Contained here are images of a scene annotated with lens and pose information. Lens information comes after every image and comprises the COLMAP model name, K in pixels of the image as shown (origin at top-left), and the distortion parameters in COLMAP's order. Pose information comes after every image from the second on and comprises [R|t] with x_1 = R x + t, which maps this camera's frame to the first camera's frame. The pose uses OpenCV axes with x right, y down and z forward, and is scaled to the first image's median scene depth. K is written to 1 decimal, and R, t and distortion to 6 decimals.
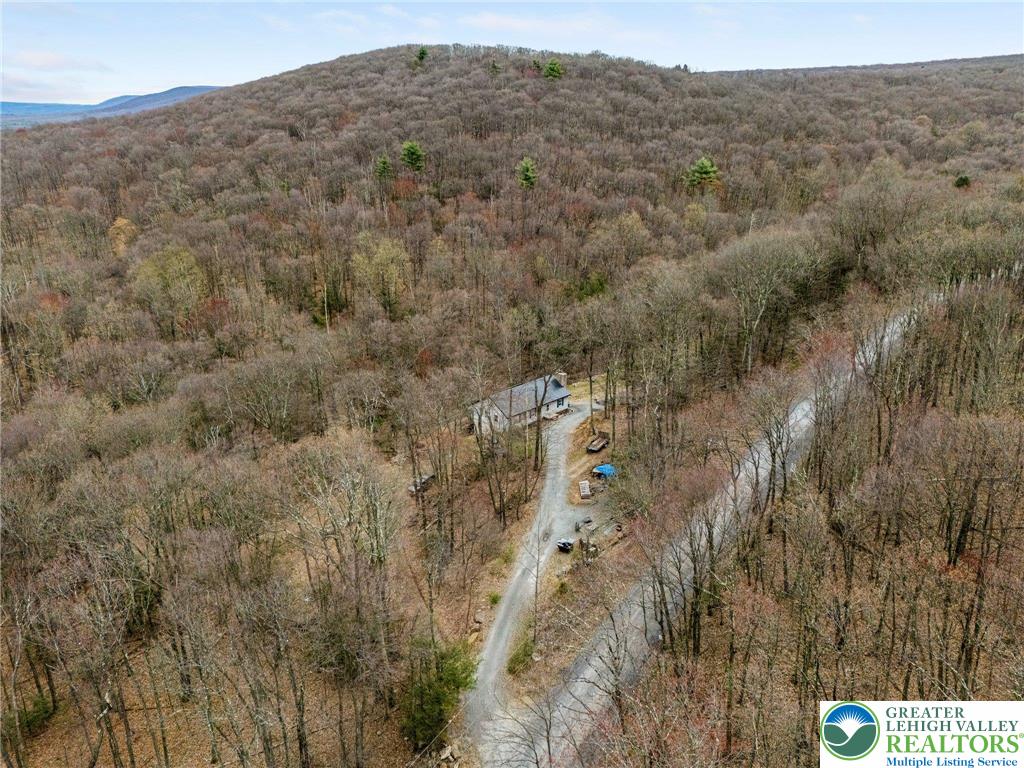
lens RADIAL K [[733.0, 0, 514.5], [0, 733.0, 406.1], [0, 0, 1]] dist [0.051201, -0.003668]
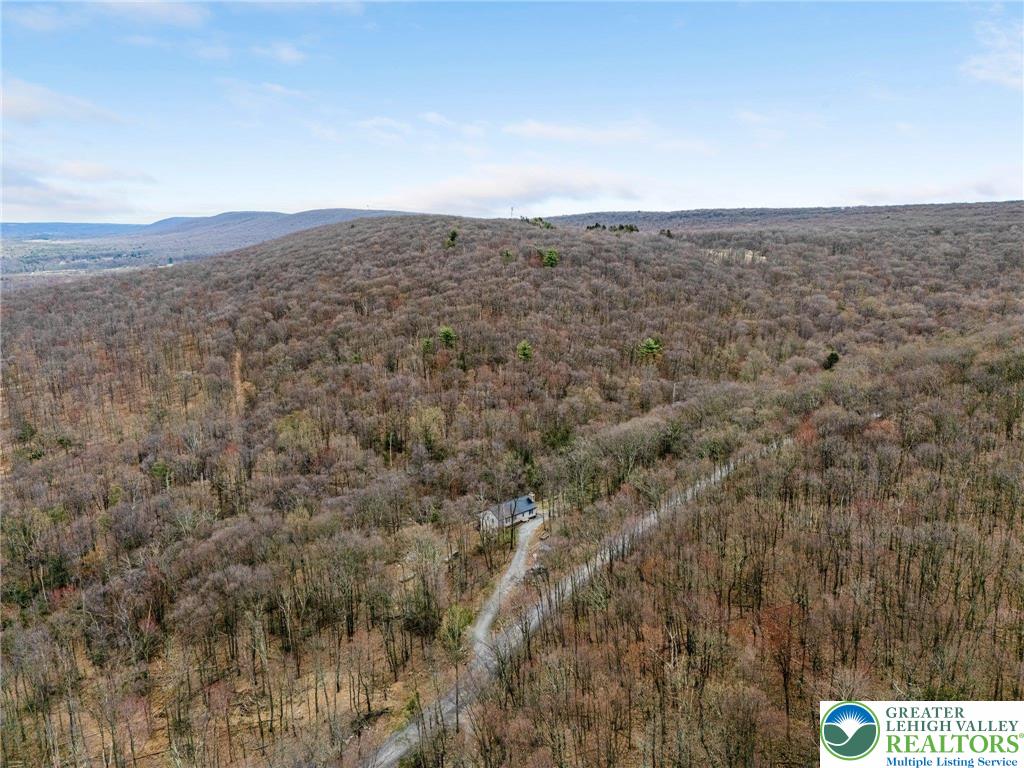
lens RADIAL K [[733.0, 0, 514.5], [0, 733.0, 406.1], [0, 0, 1]] dist [0.051201, -0.003668]
pose [[0.999446, 0.001280, -0.033252, 0.050311], [-0.005945, 0.990051, -0.140581, -0.005258], [0.032742, 0.140701, 0.989511, -0.463960]]
